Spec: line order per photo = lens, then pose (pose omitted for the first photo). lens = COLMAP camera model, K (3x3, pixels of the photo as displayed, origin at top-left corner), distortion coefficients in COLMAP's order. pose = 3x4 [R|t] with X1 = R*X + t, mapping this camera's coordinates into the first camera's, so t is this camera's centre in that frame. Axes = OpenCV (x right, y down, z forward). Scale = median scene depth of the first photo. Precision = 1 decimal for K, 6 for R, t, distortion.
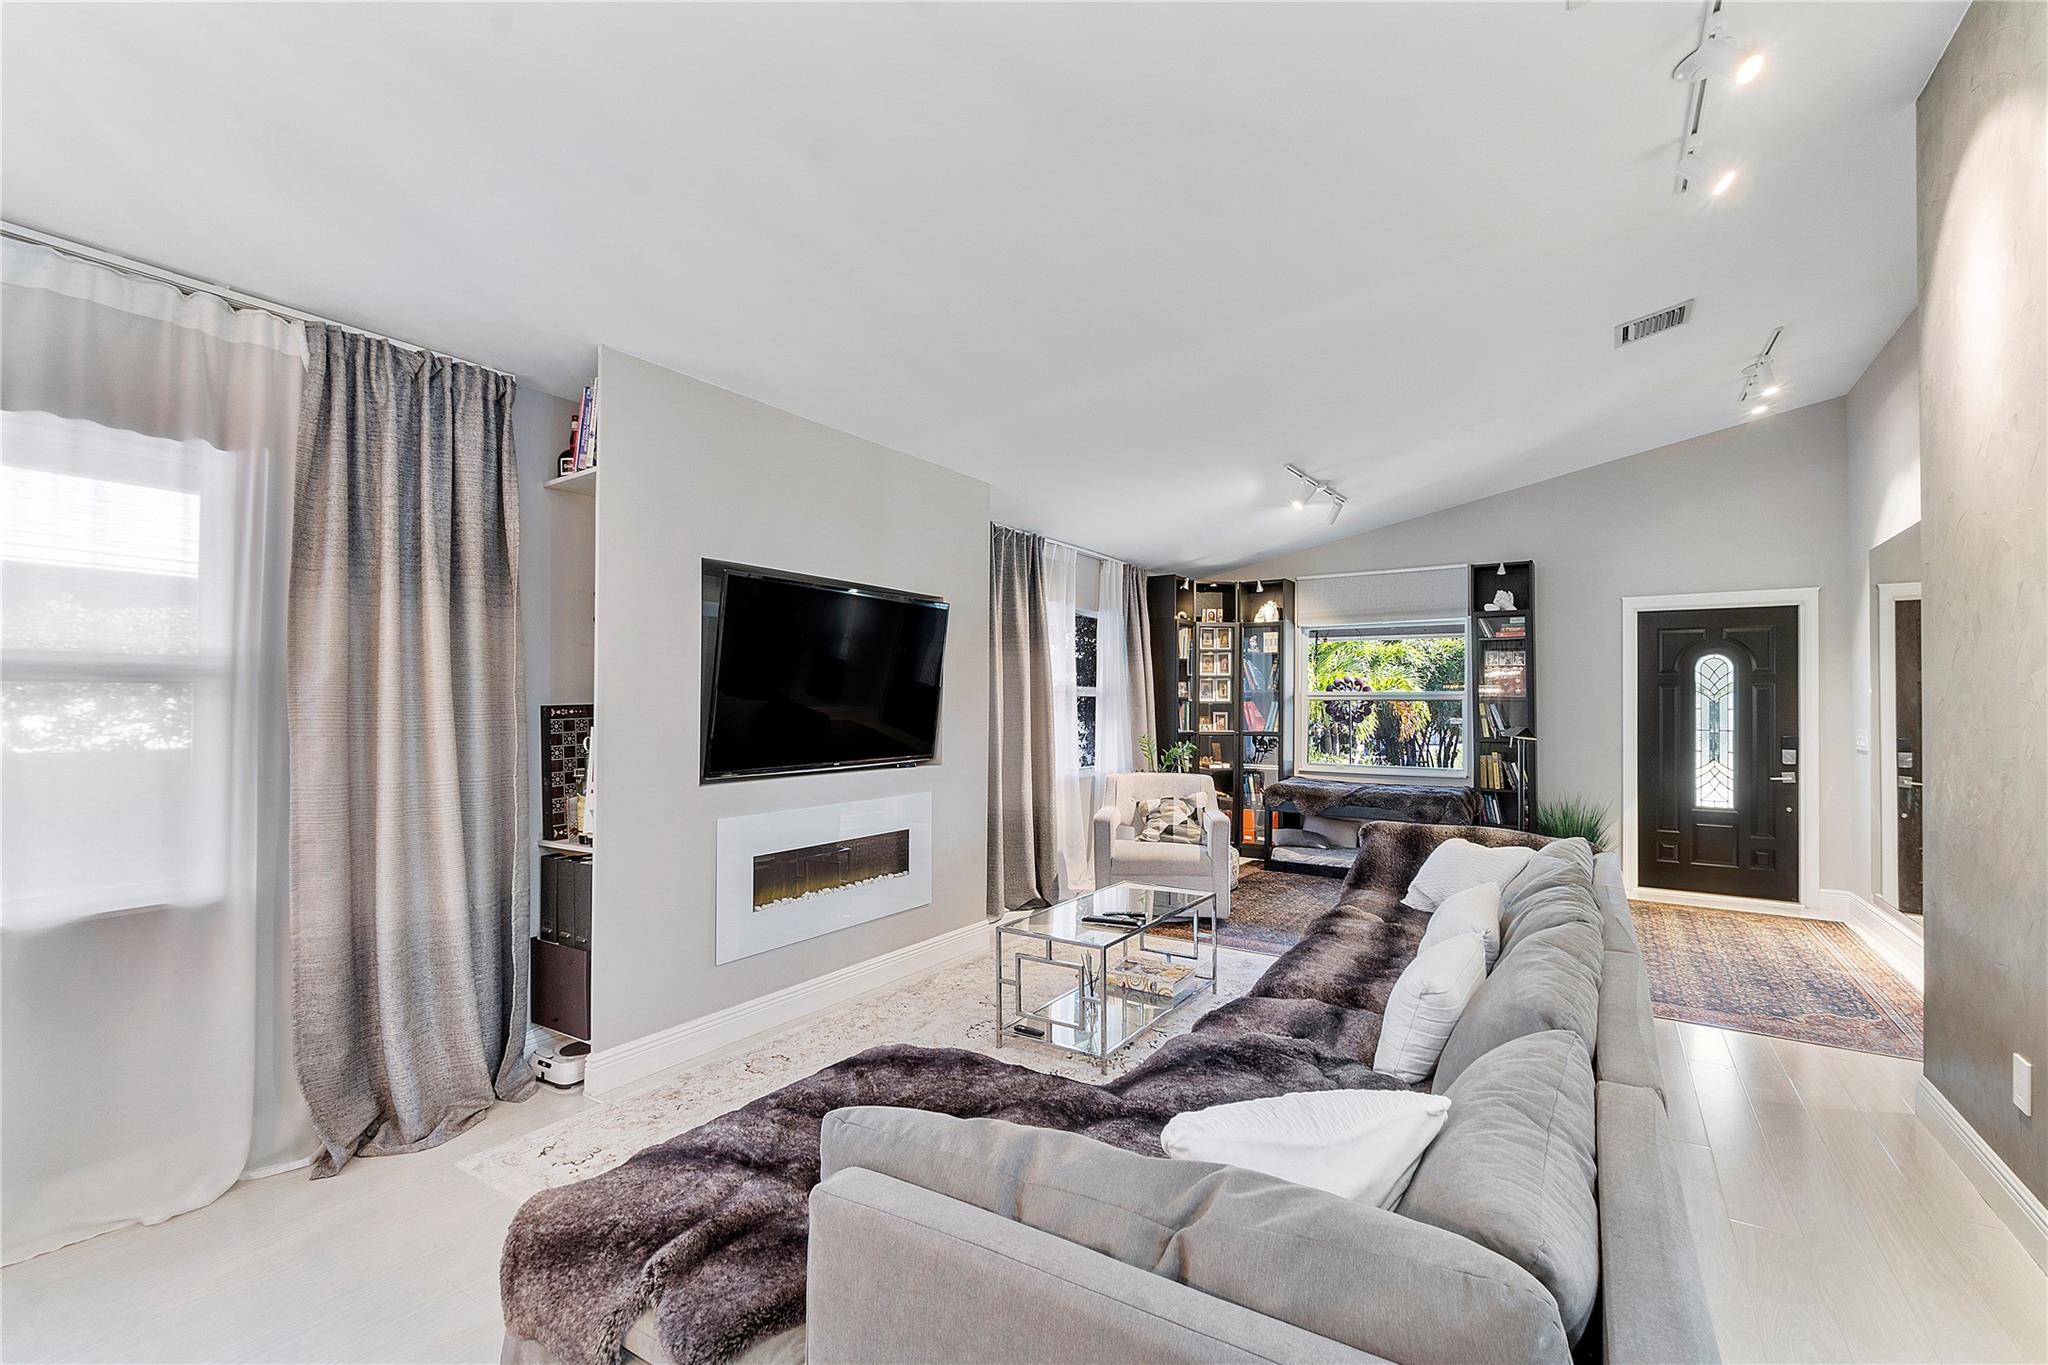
lens RADIAL K [[881.7, 0, 1015.8], [0, 881.7, 696.7], [0, 0, 1]] dist [-0.002294, 0.000319]
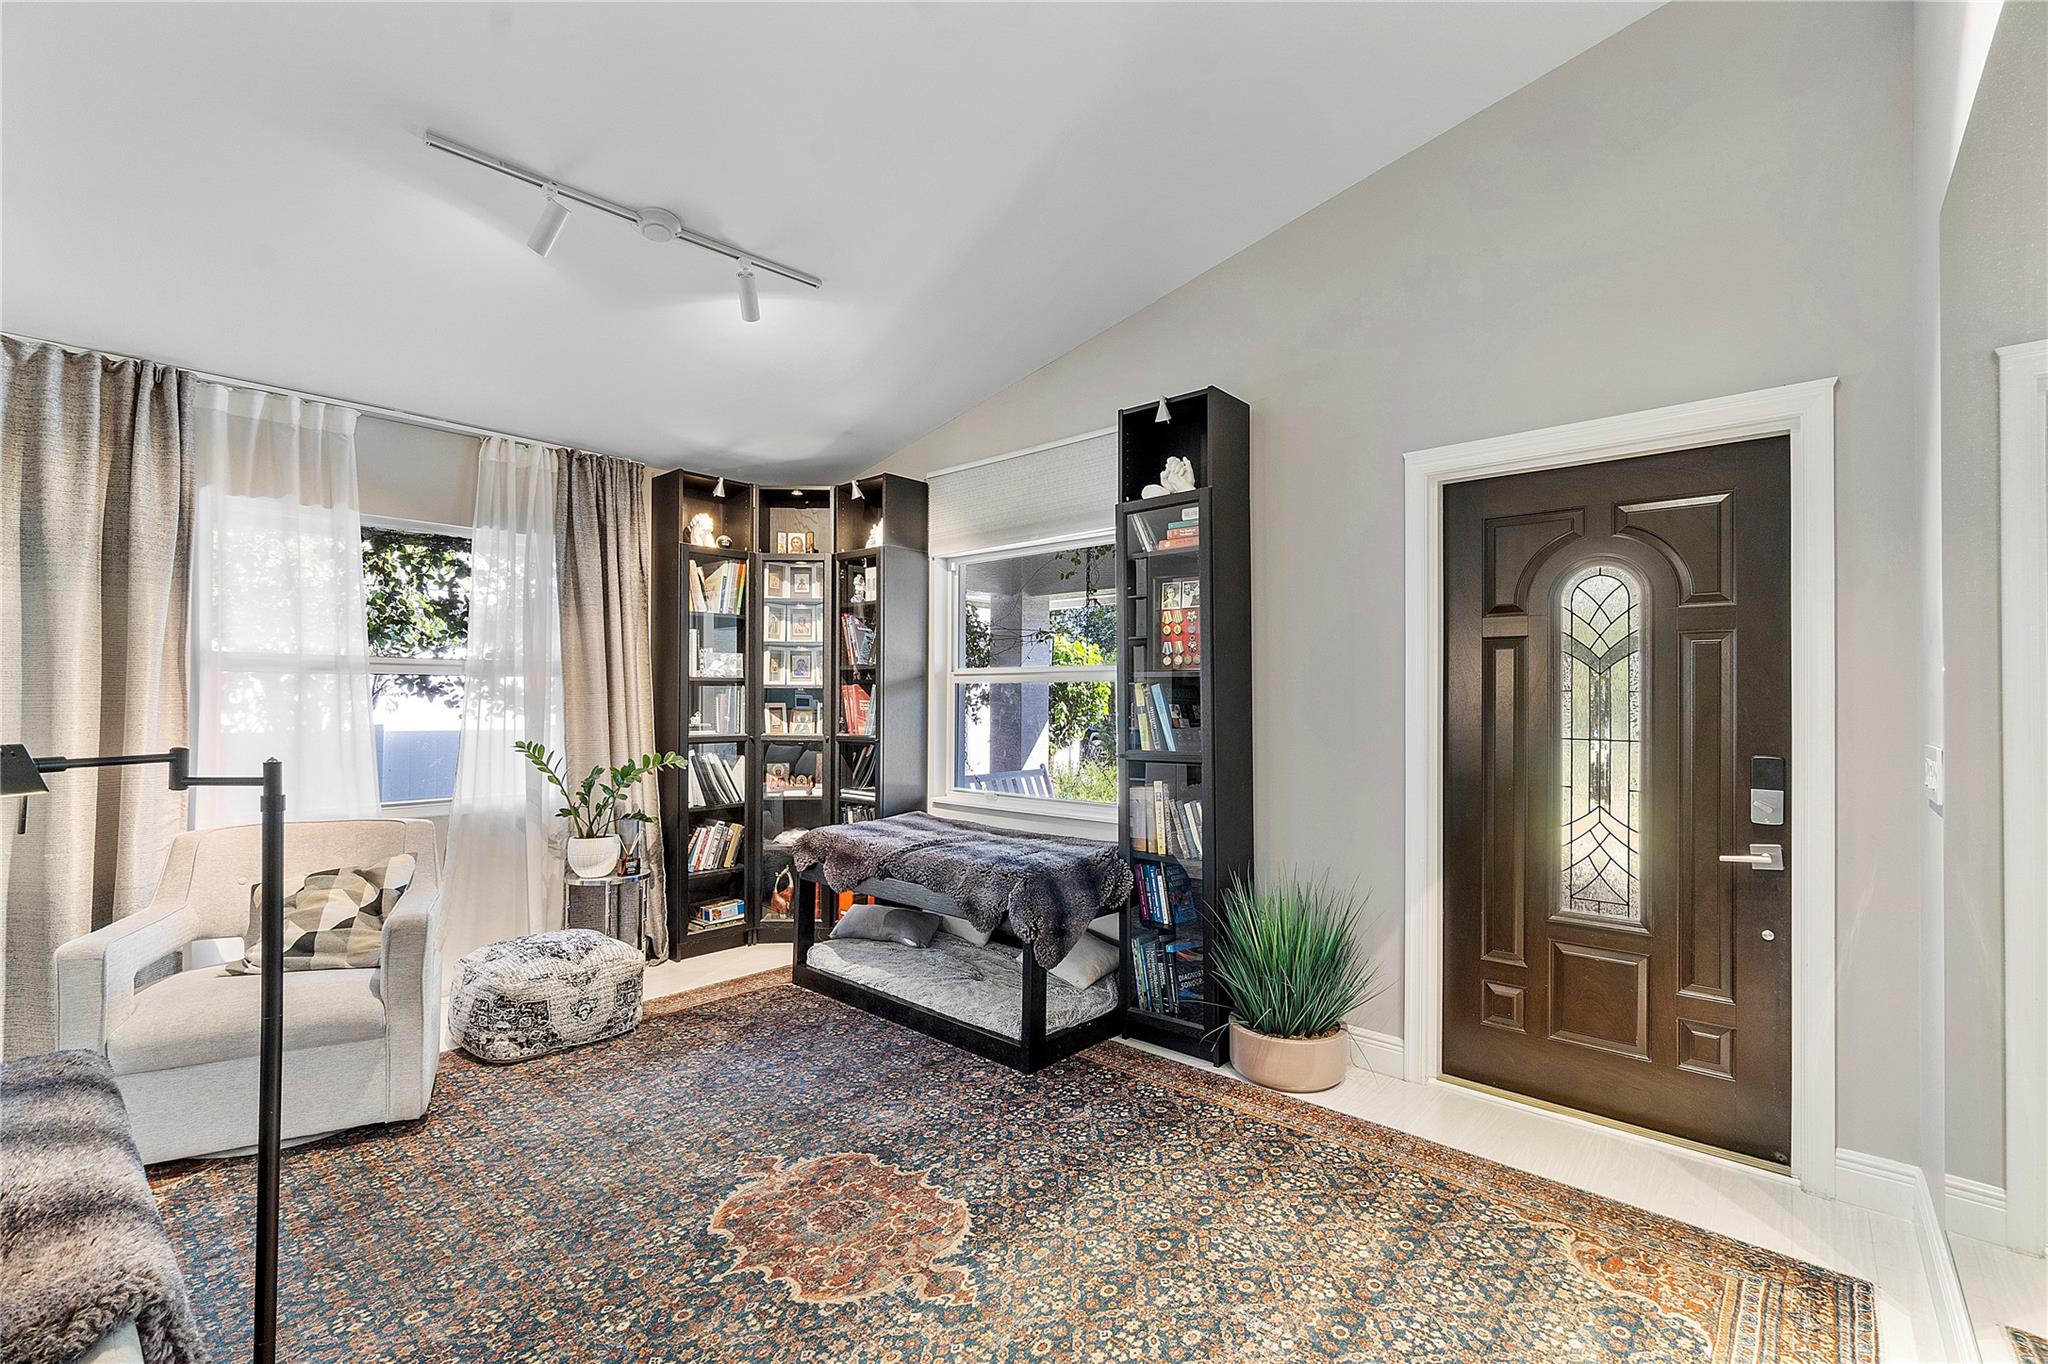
lens RADIAL K [[881.7, 0, 1024.2], [0, 881.7, 695.6], [0, 0, 1]] dist [-0.002294, 0.000319]
pose [[0.987122, -0.001941, -0.159958, 0.575006], [0.002418, 0.999993, 0.002789, 0.014285], [0.159951, -0.003140, 0.987120, 0.515701]]
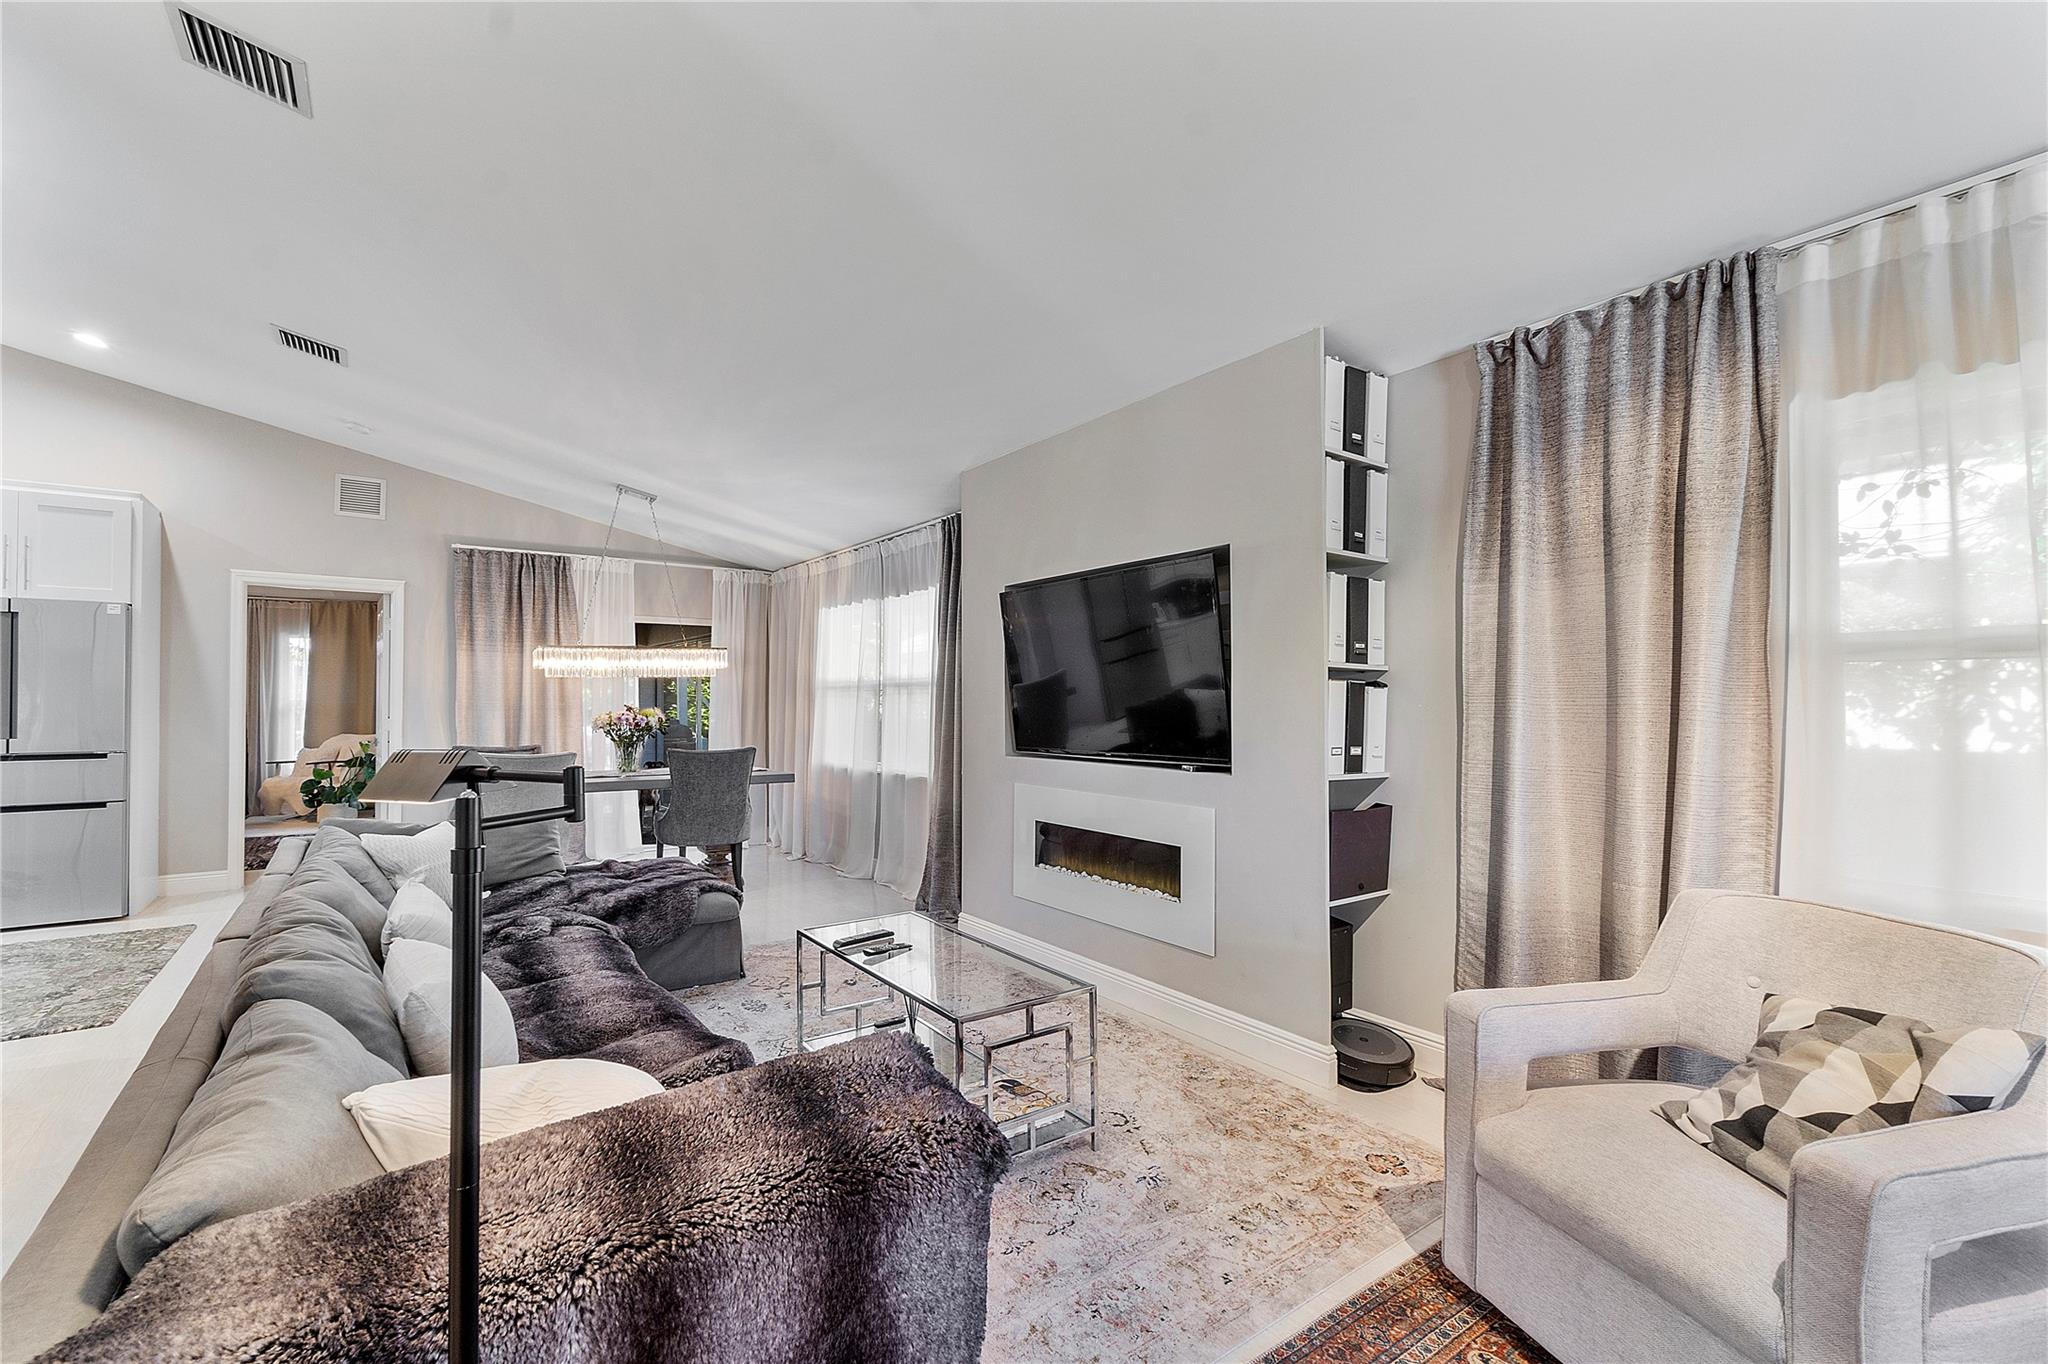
lens RADIAL K [[881.7, 0, 1016.4], [0, 881.7, 693.7], [0, 0, 1]] dist [-0.002294, 0.000319]
pose [[-0.366878, -0.018494, -0.930085, 0.466233], [0.007665, 0.999708, -0.022902, 0.018743], [0.930238, -0.015532, -0.366629, 0.789134]]
